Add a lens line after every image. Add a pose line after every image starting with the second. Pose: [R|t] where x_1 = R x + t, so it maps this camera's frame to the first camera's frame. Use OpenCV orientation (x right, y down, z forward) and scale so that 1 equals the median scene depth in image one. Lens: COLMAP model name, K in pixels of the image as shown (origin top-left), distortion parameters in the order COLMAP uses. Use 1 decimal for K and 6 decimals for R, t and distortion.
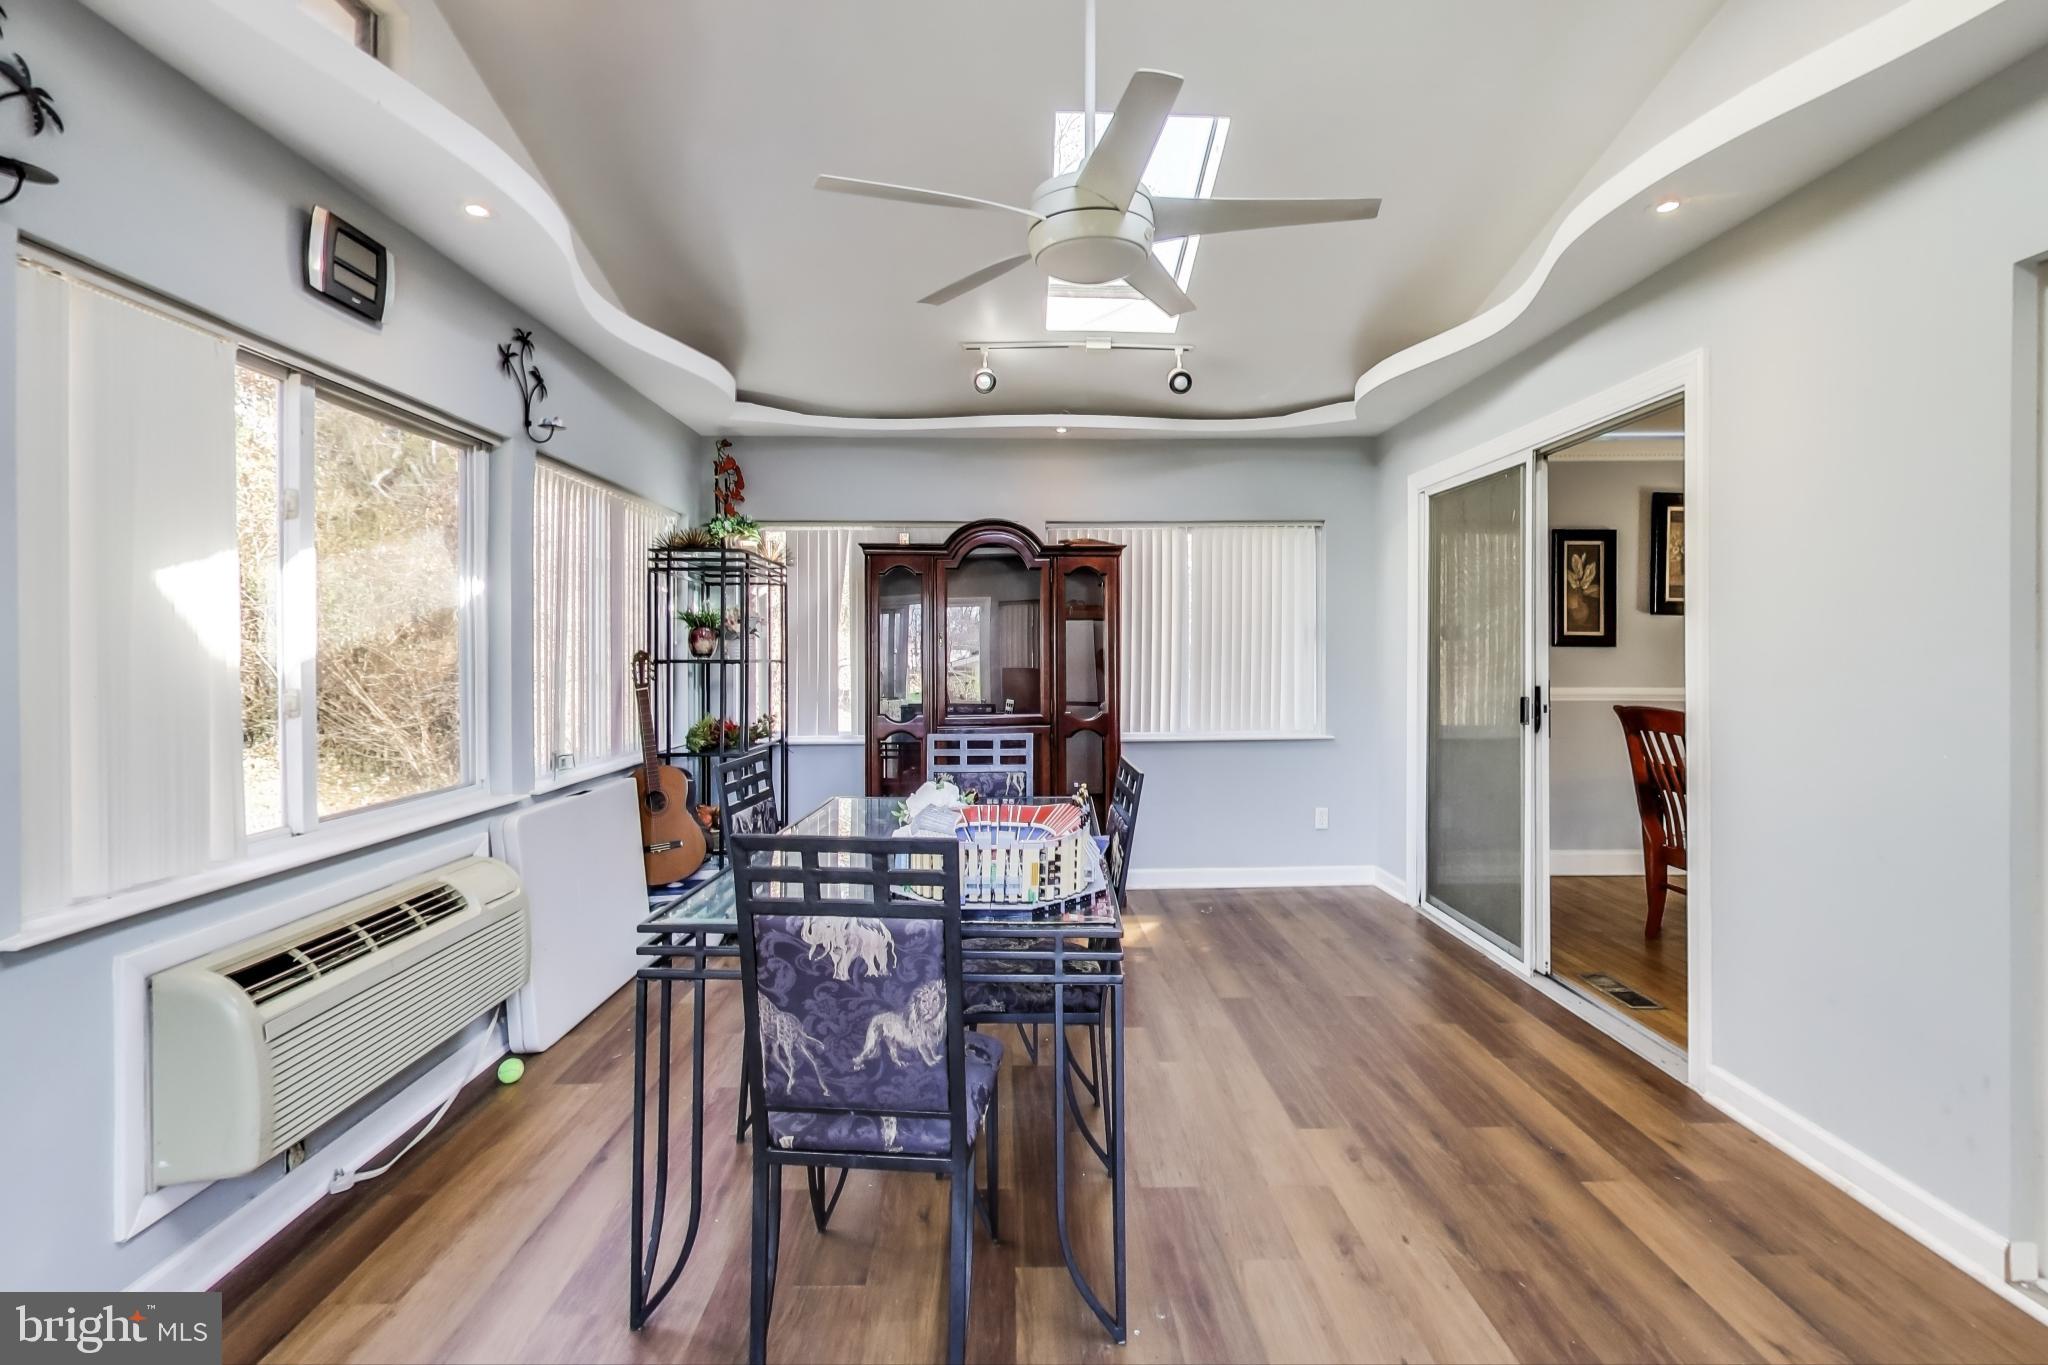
lens RADIAL K [[973.8, 0, 1019.3], [0, 973.8, 666.9], [0, 0, 1]] dist [0.004231, -0.000232]
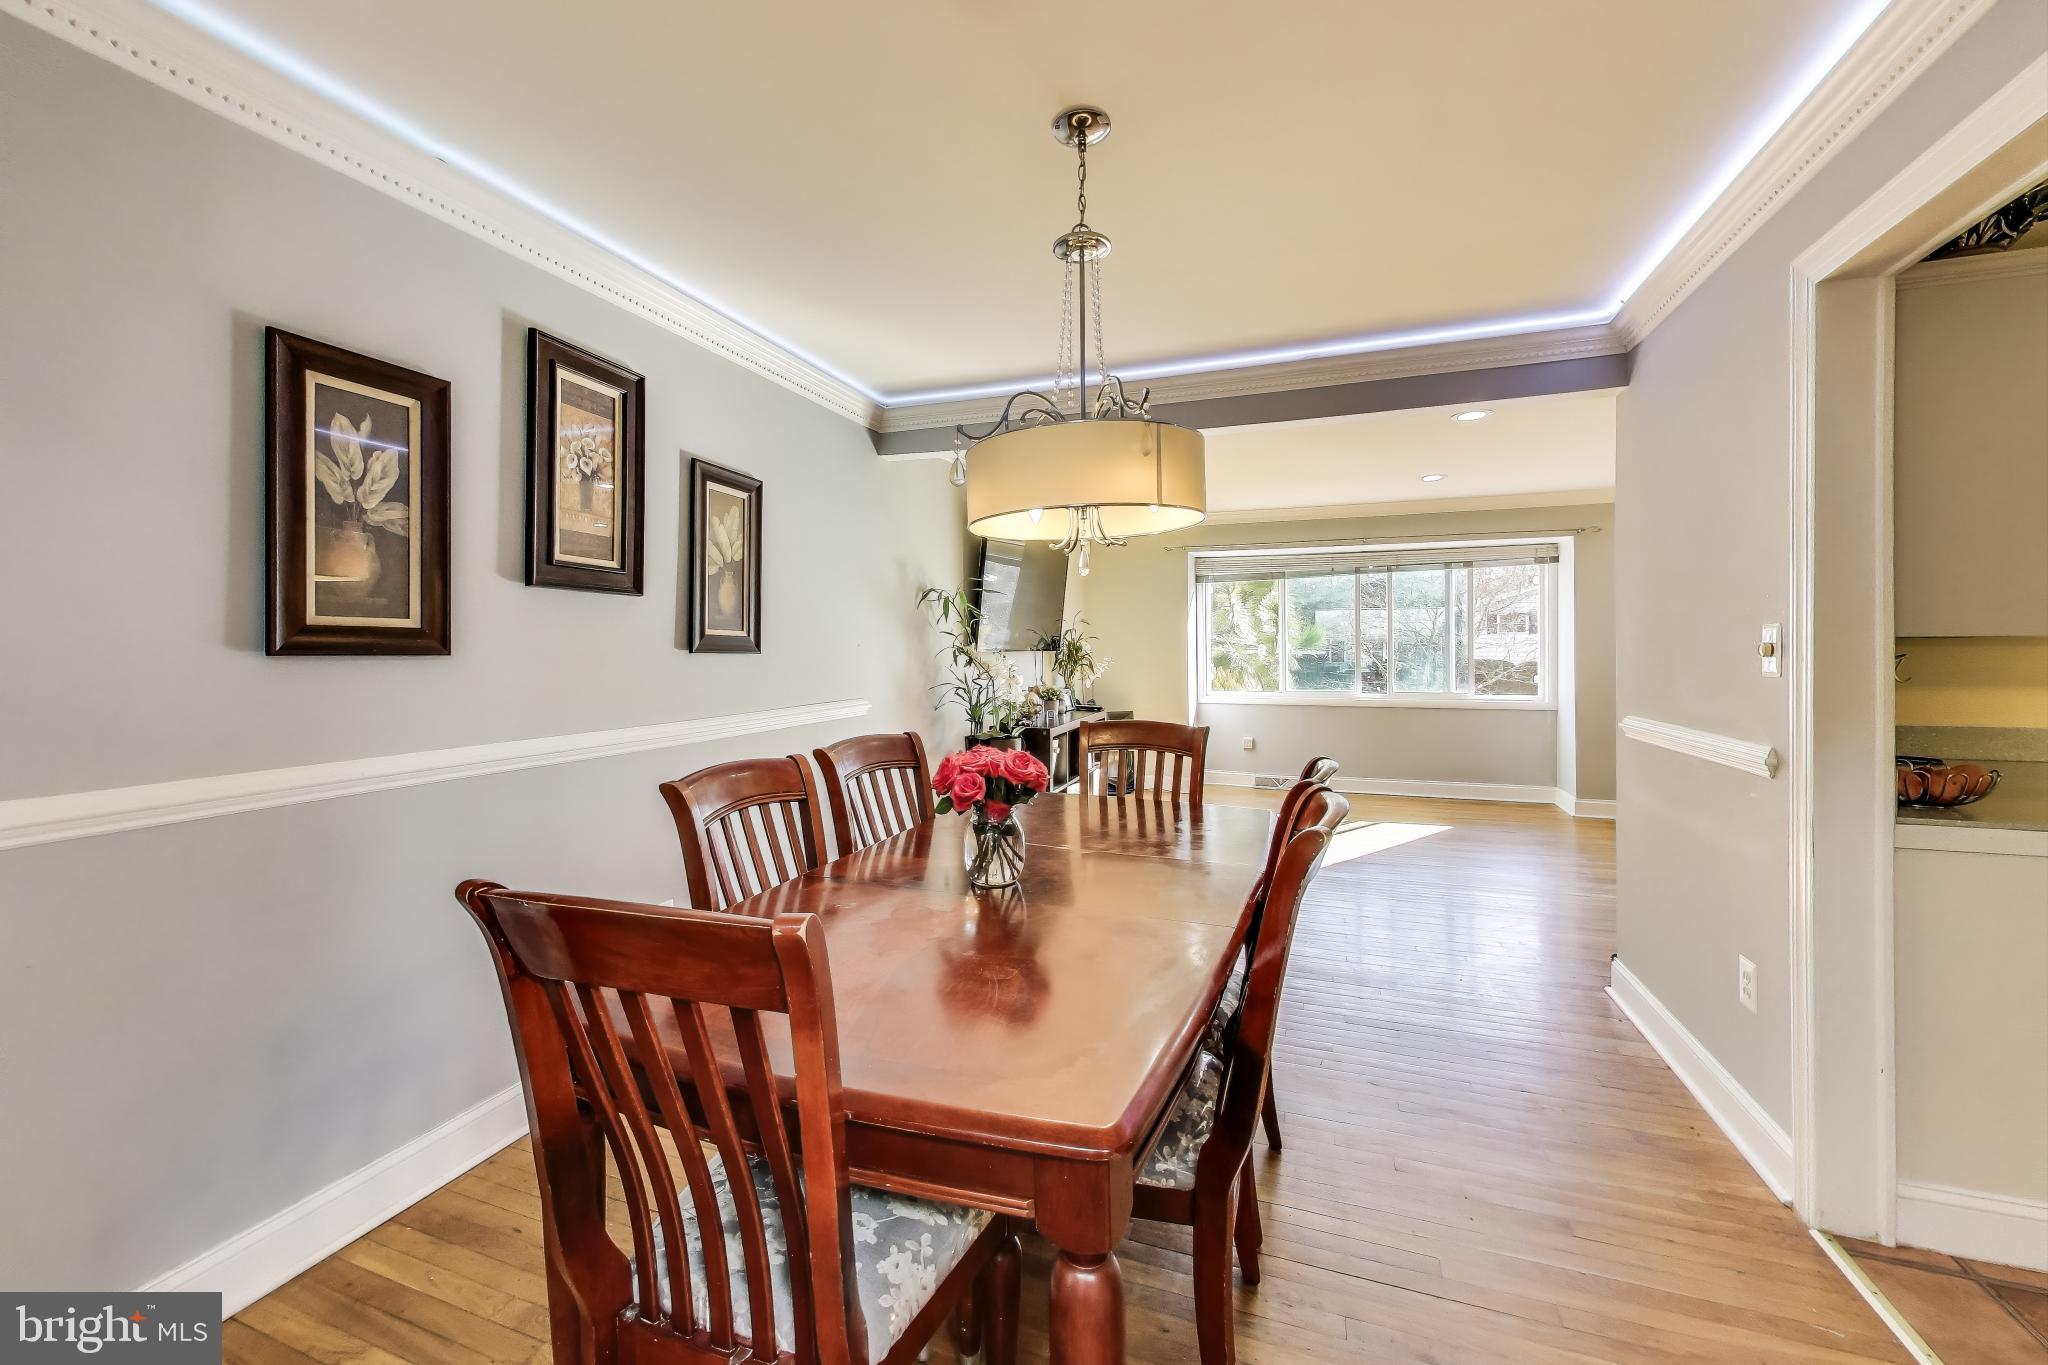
lens RADIAL K [[789.5, 0, 1037.0], [0, 789.5, 642.4], [0, 0, 1]] dist [-0.014292, -0.000257]
pose [[0.352992, 0.002977, 0.935622, 0.379865], [0.005922, 0.999968, -0.005416, -0.022542], [-0.935608, 0.007452, 0.352963, 0.635662]]
